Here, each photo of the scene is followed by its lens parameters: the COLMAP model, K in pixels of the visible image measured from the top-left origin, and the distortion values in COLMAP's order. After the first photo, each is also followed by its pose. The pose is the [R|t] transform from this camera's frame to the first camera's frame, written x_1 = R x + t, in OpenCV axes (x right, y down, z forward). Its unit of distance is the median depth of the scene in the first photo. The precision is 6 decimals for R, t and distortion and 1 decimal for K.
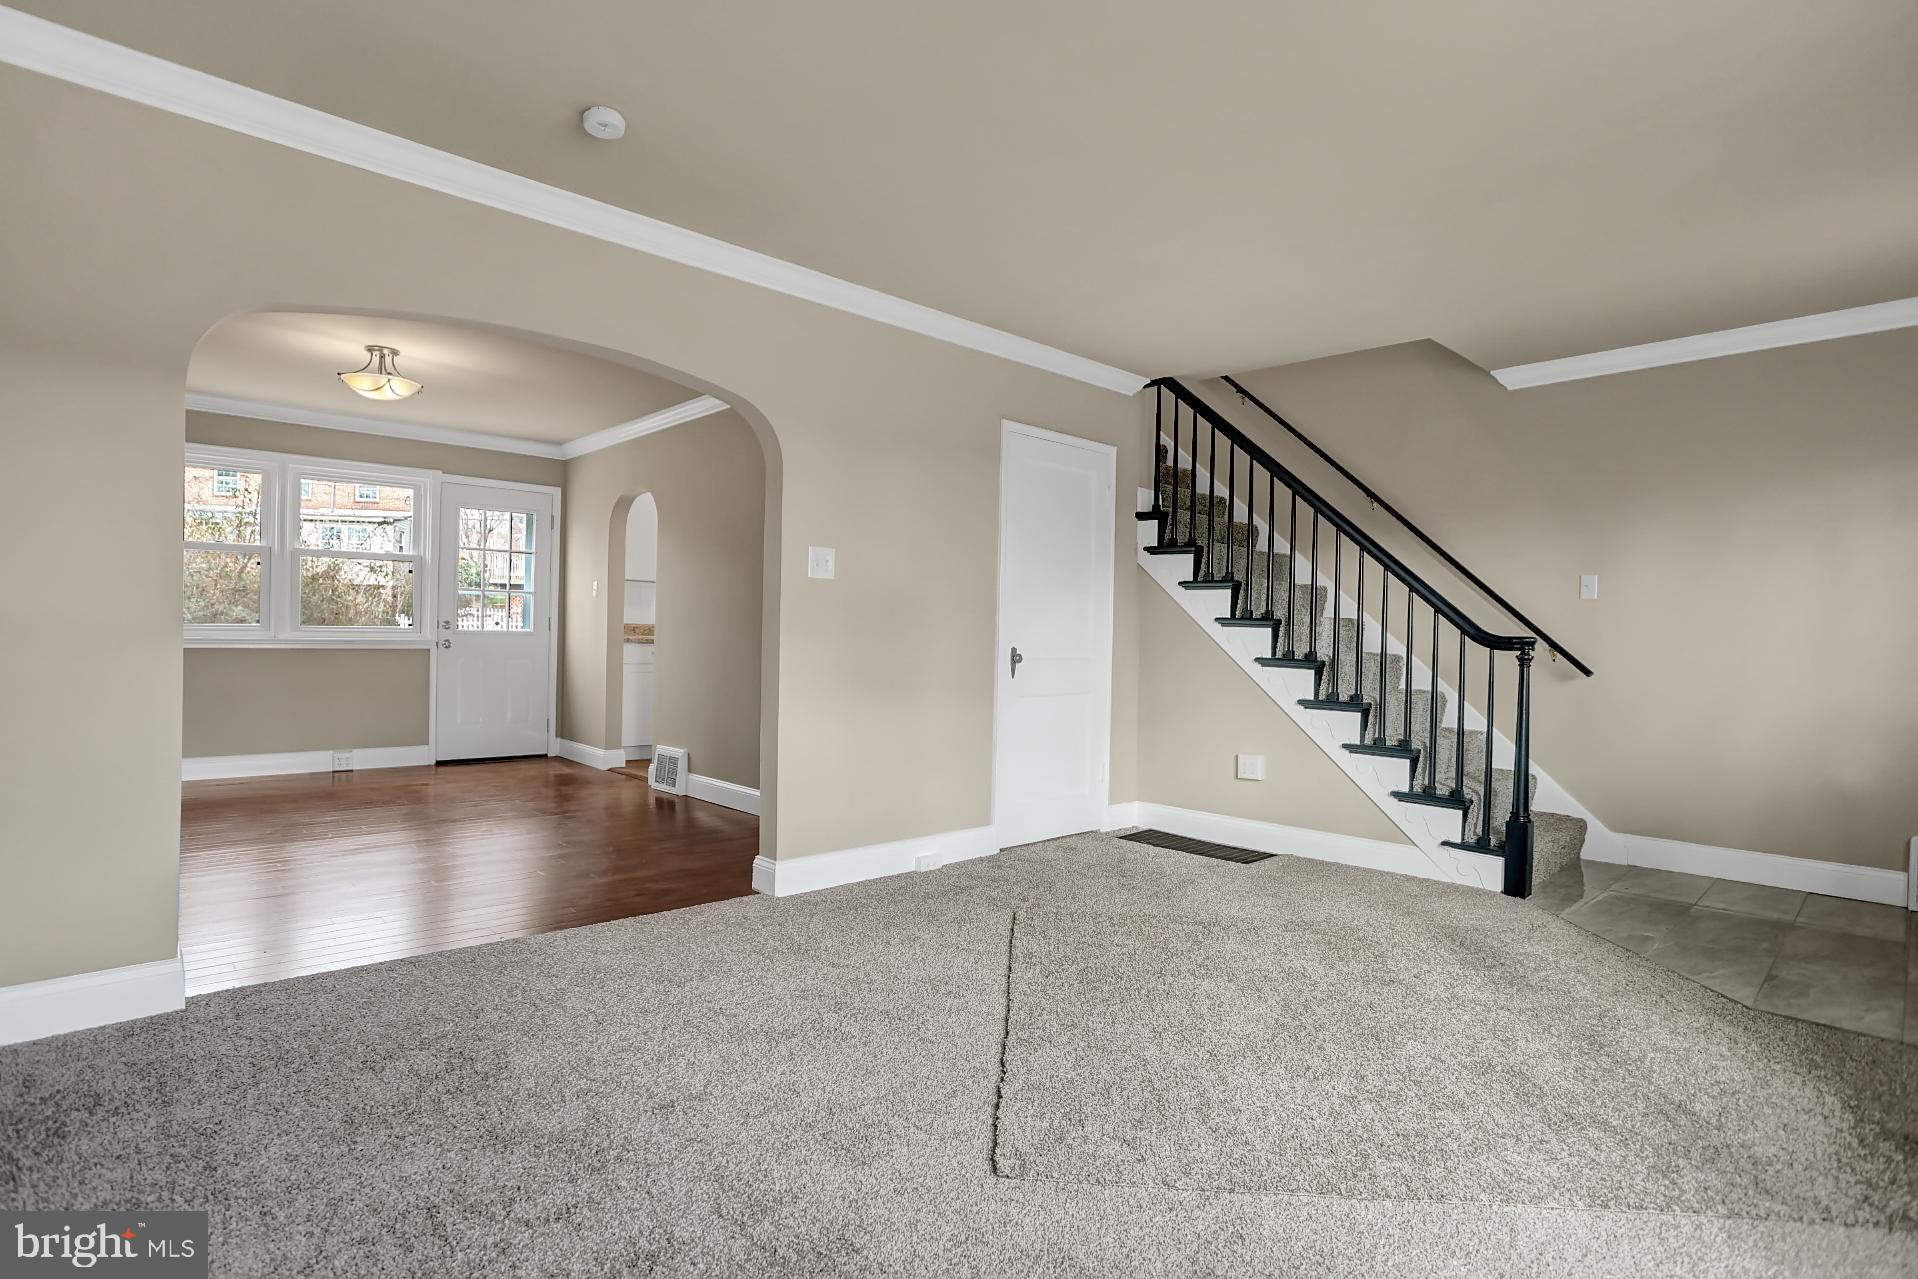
lens RADIAL K [[996.7, 0, 962.0], [0, 996.7, 625.7], [0, 0, 1]] dist [-0.060533, 0.035734]
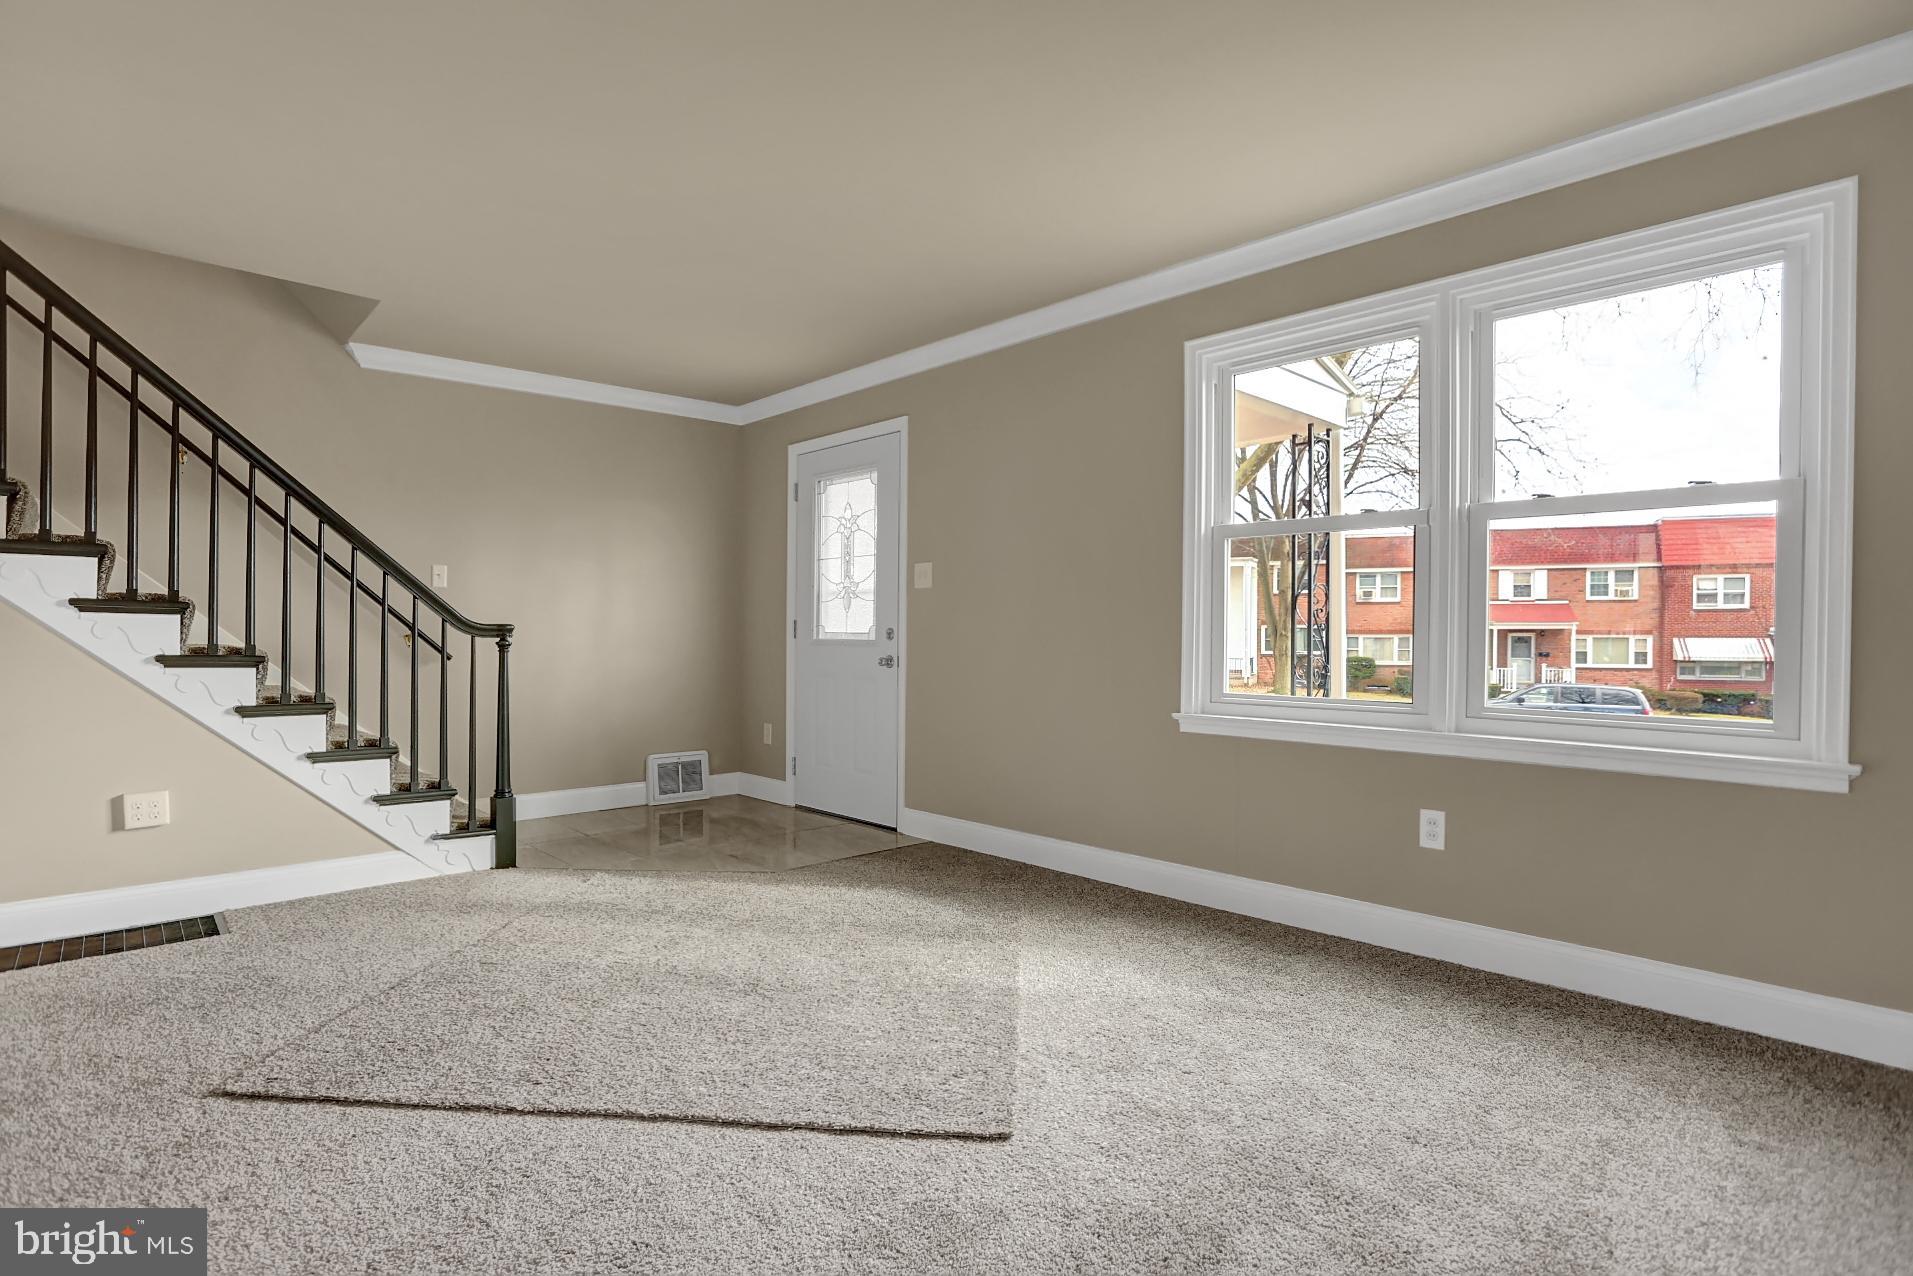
lens RADIAL K [[971.6, 0, 956.6], [0, 971.6, 642.2], [0, 0, 1]] dist [-0.068829, 0.034918]
pose [[-0.015077, -0.028330, 0.999485, -0.457798], [-0.012033, 0.999531, 0.028149, -0.003839], [-0.999814, -0.011602, -0.015411, 0.508294]]
